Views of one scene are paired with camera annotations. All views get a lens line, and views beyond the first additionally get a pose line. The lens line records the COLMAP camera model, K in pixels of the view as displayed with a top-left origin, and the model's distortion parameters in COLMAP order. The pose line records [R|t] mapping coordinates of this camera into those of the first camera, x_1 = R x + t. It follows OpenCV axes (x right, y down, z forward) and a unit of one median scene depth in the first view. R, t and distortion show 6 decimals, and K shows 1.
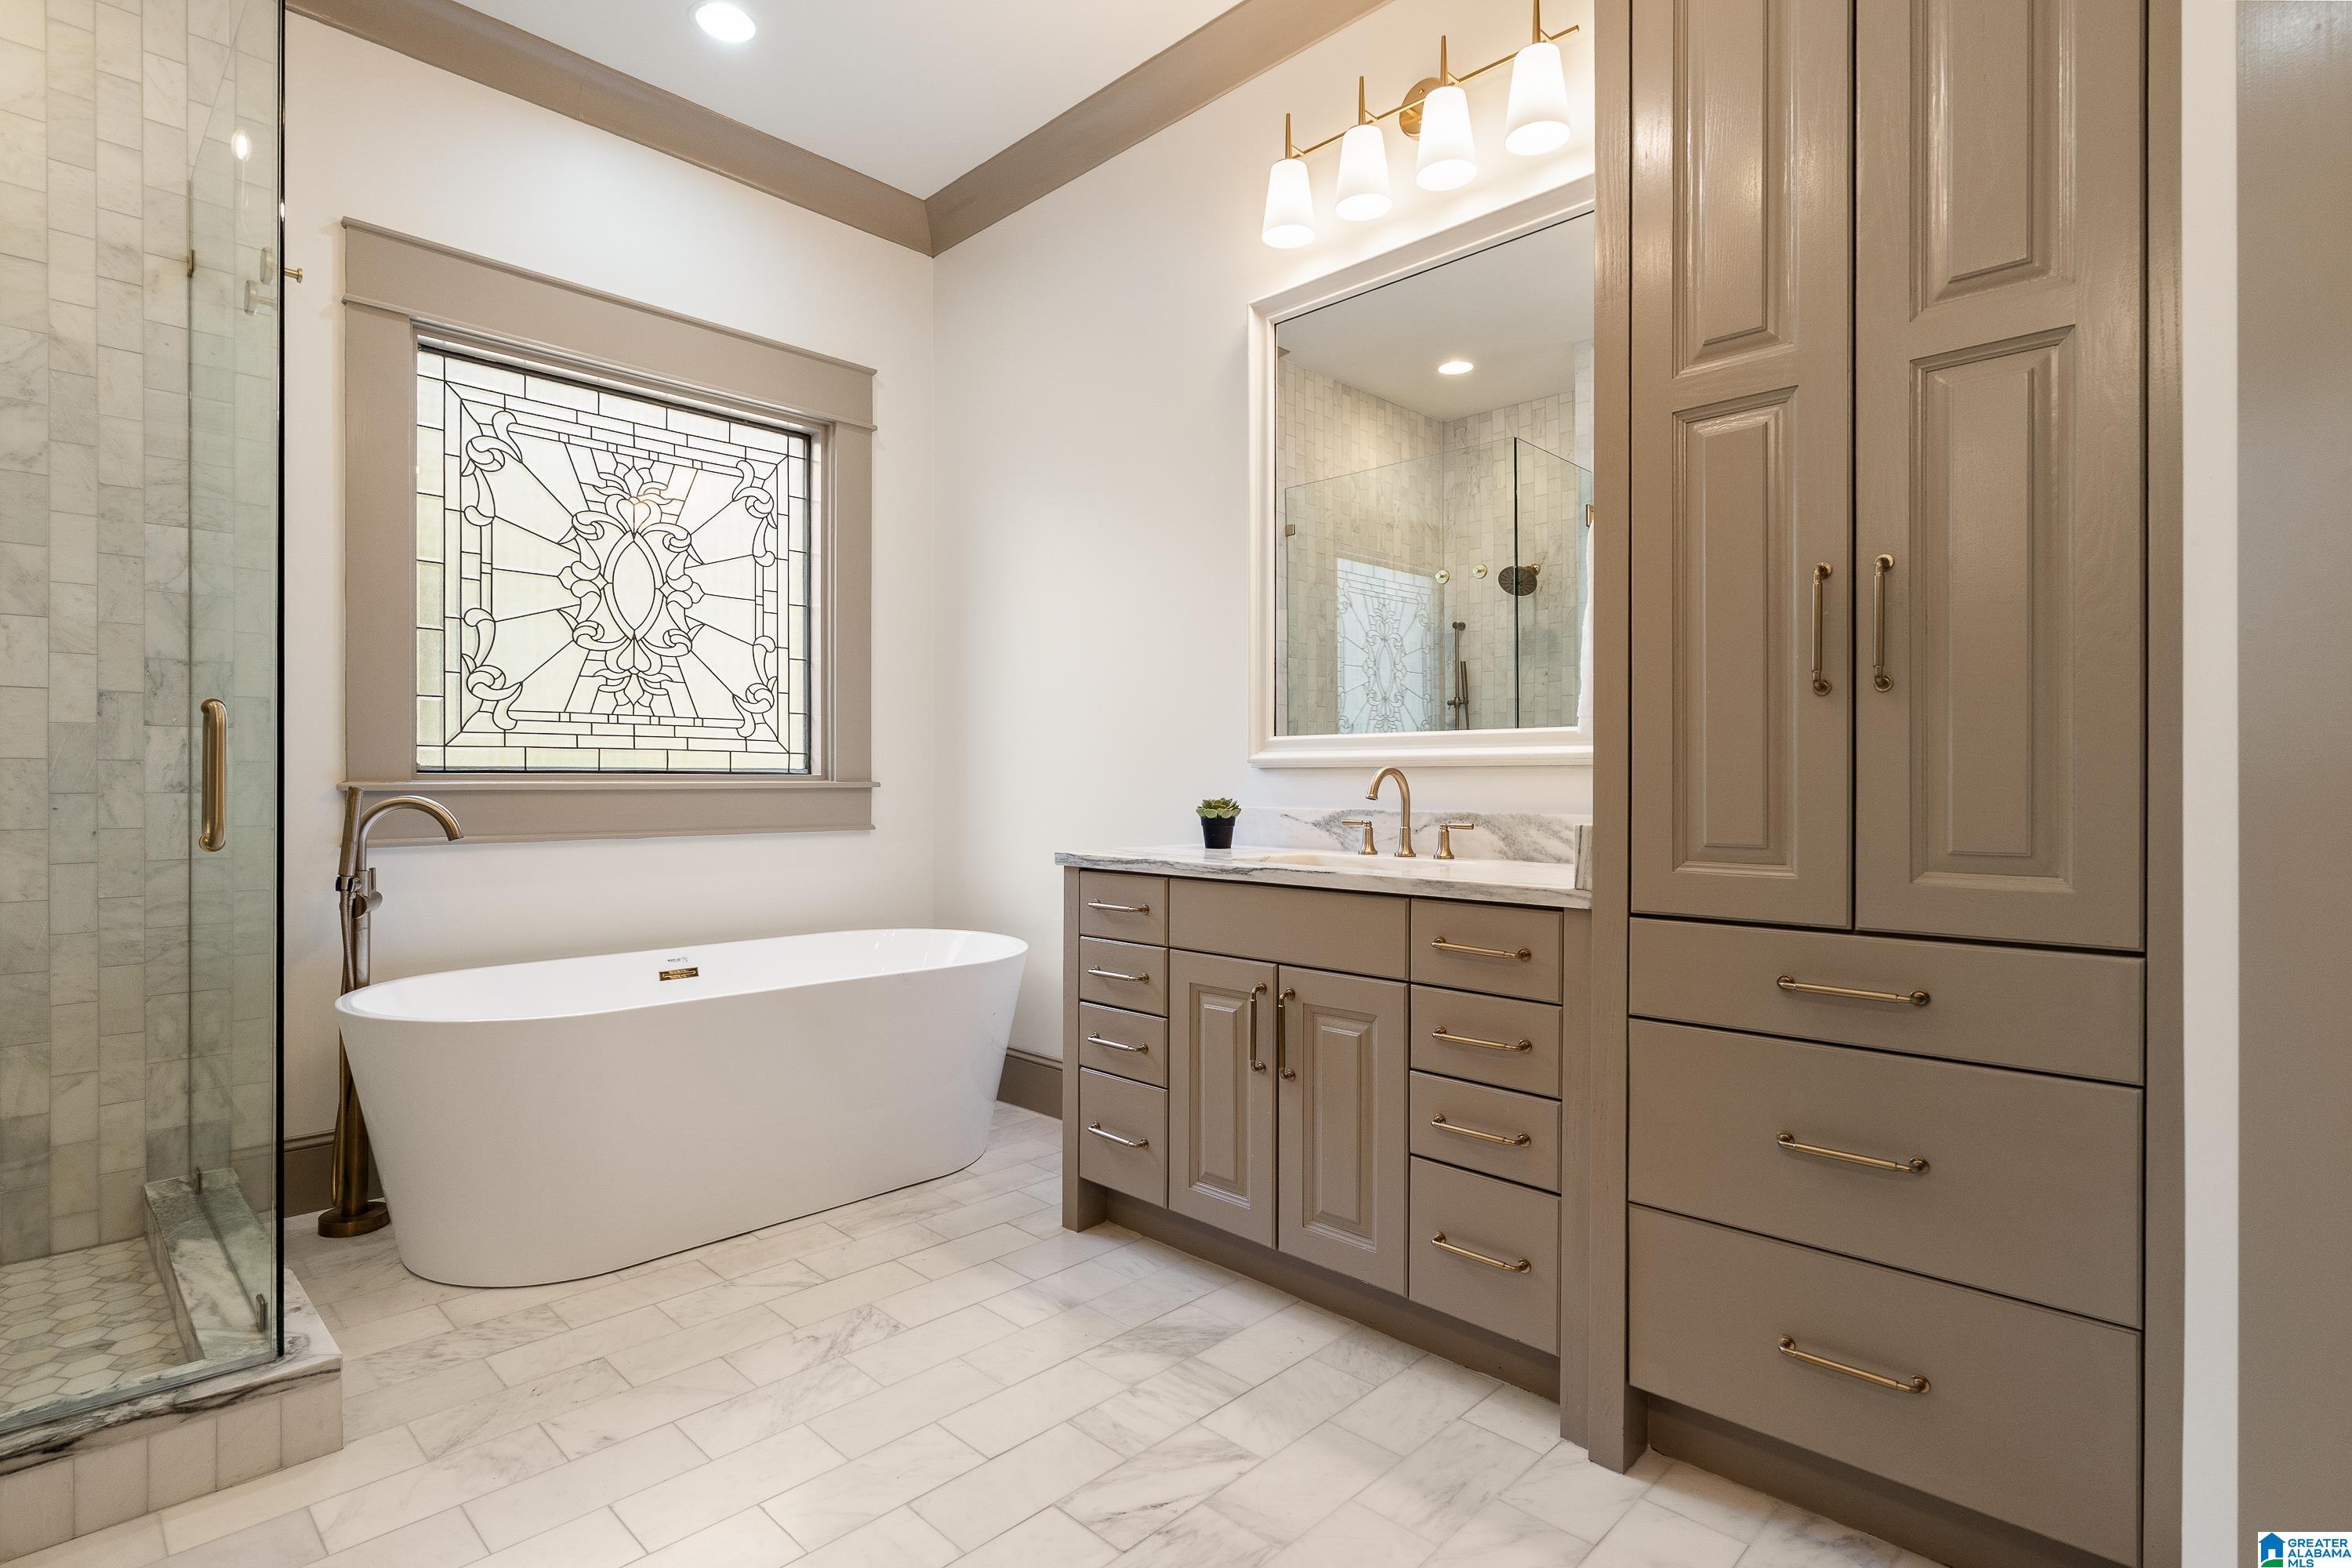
lens RADIAL K [[1147.1, 0, 1176.0], [0, 1147.1, 787.8], [0, 0, 1]] dist [-0.006851, 0.001058]
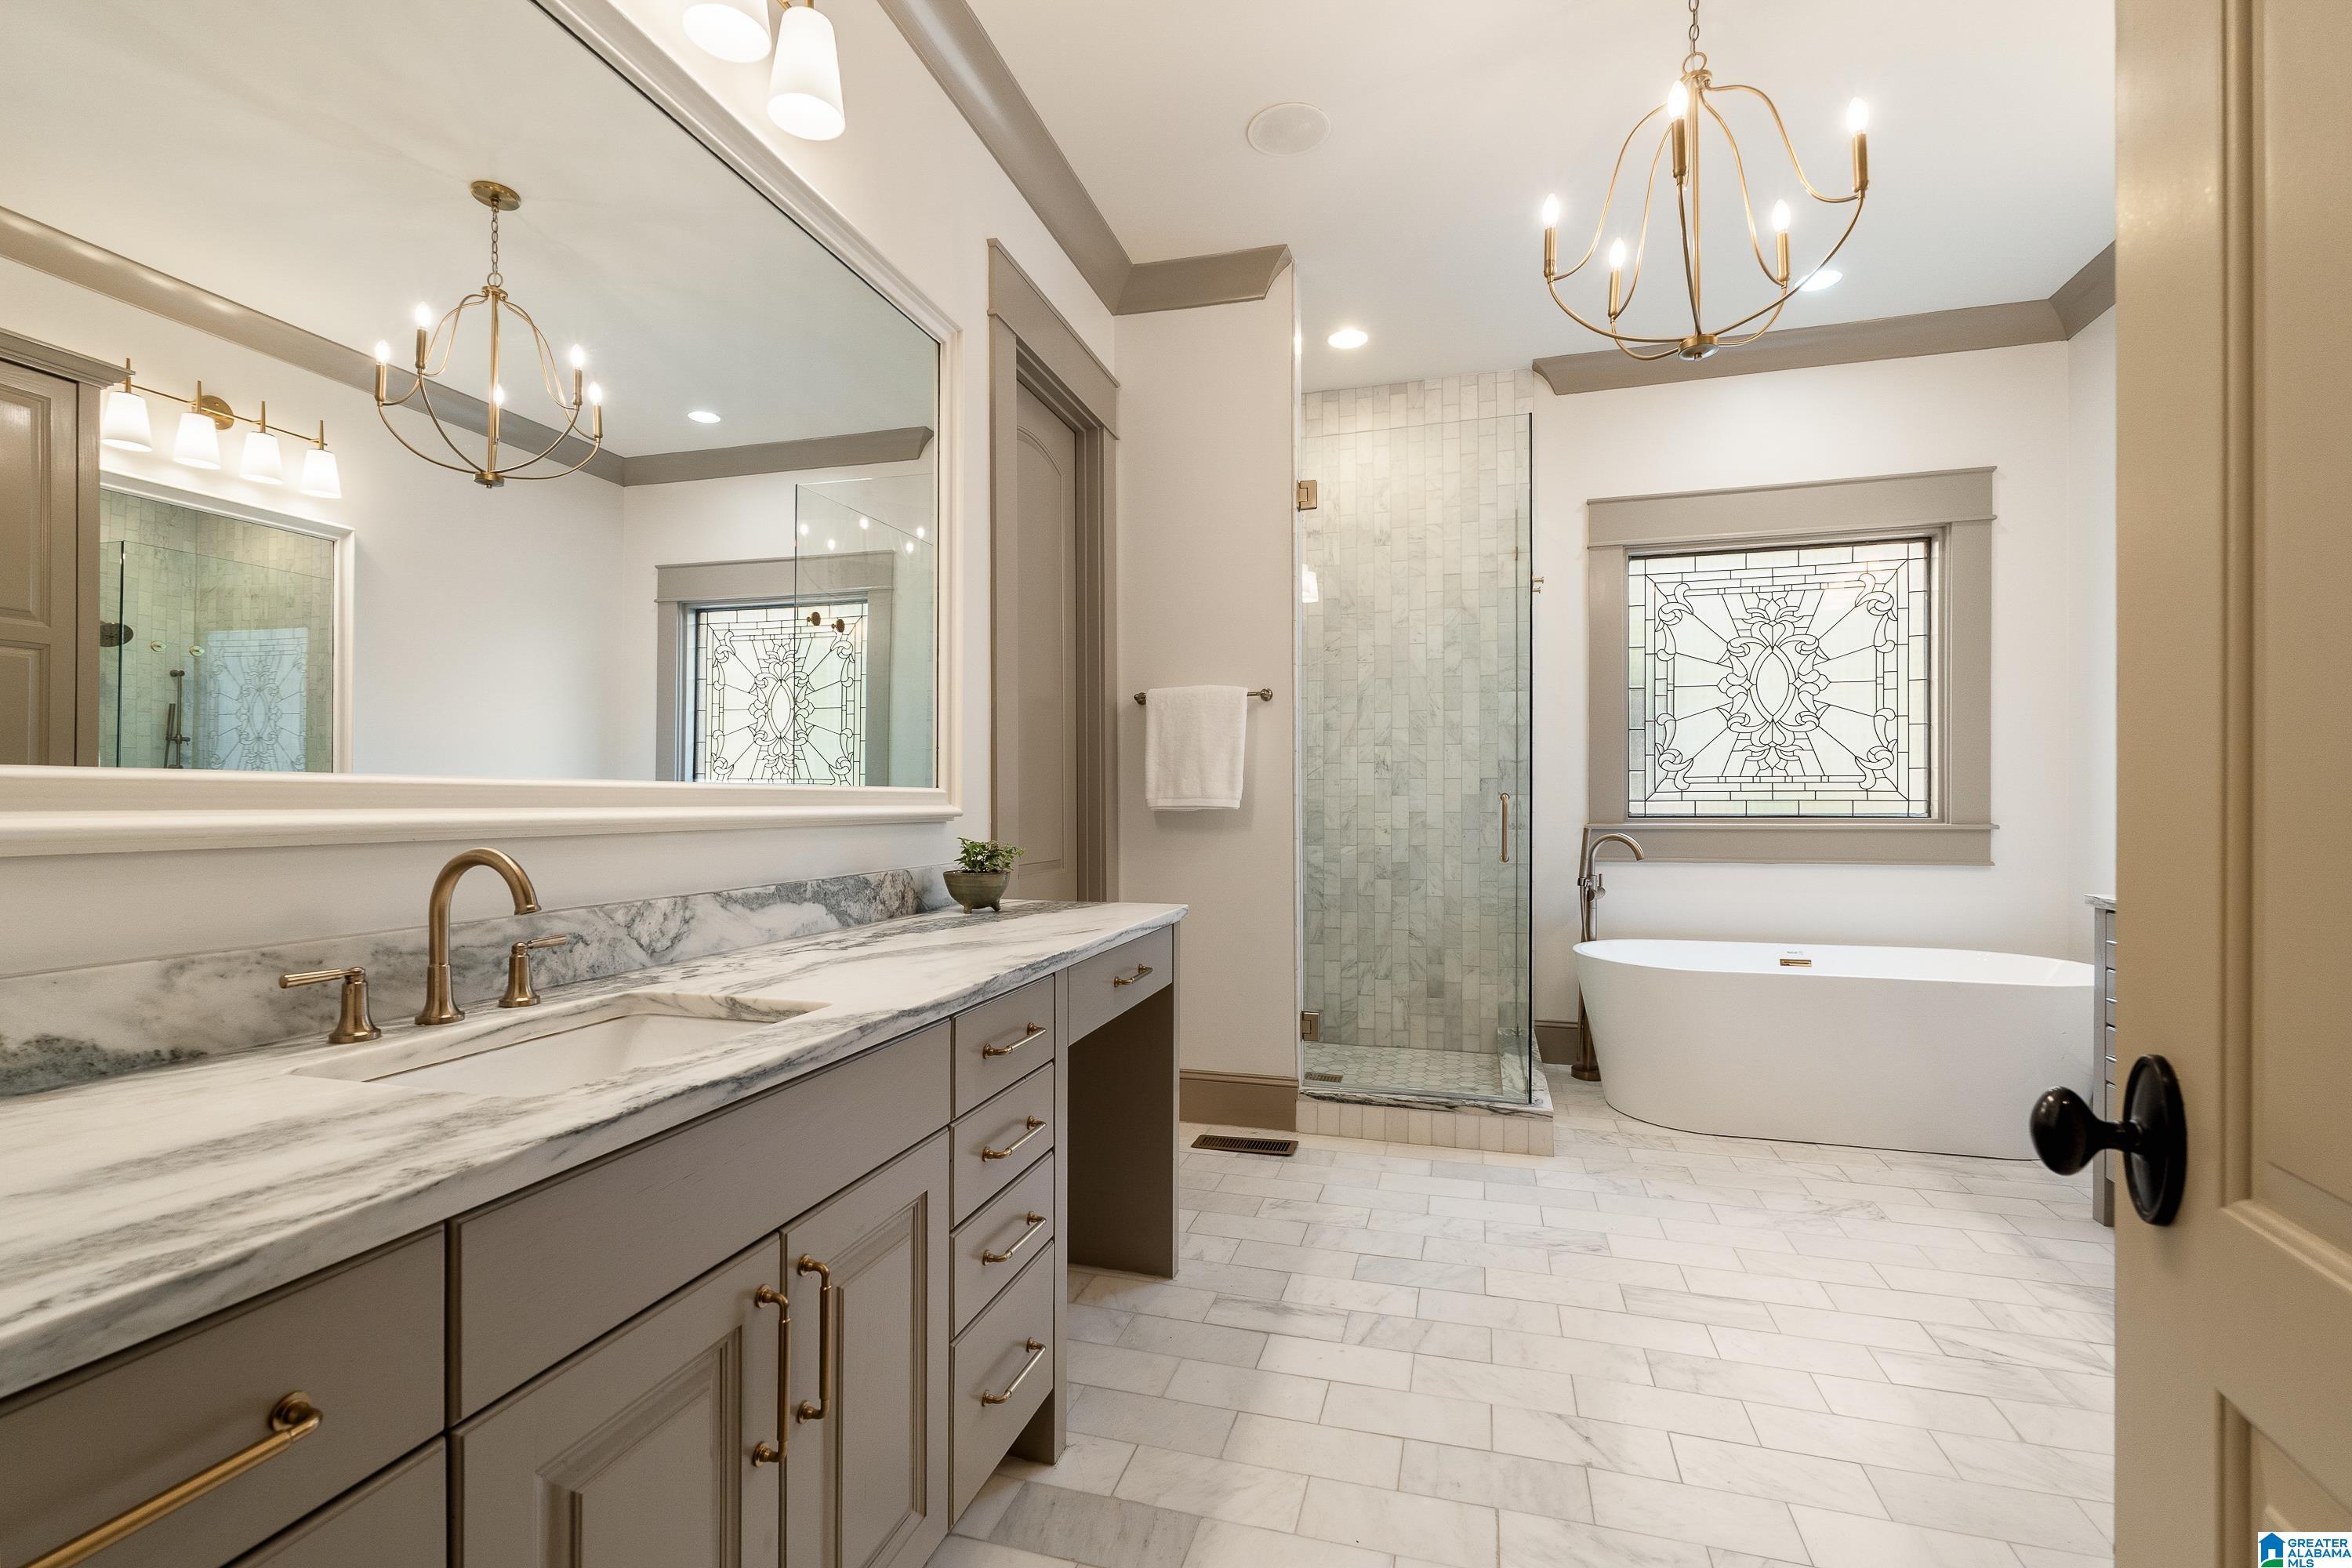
lens RADIAL K [[1072.6, 0, 1174.7], [0, 1072.6, 795.0], [0, 0, 1]] dist [0.002492, 0.000599]
pose [[0.472635, -0.006589, -0.881234, 0.378084], [-0.002290, 0.999959, -0.008705, -0.029983], [0.881255, 0.006133, 0.472601, -0.298652]]
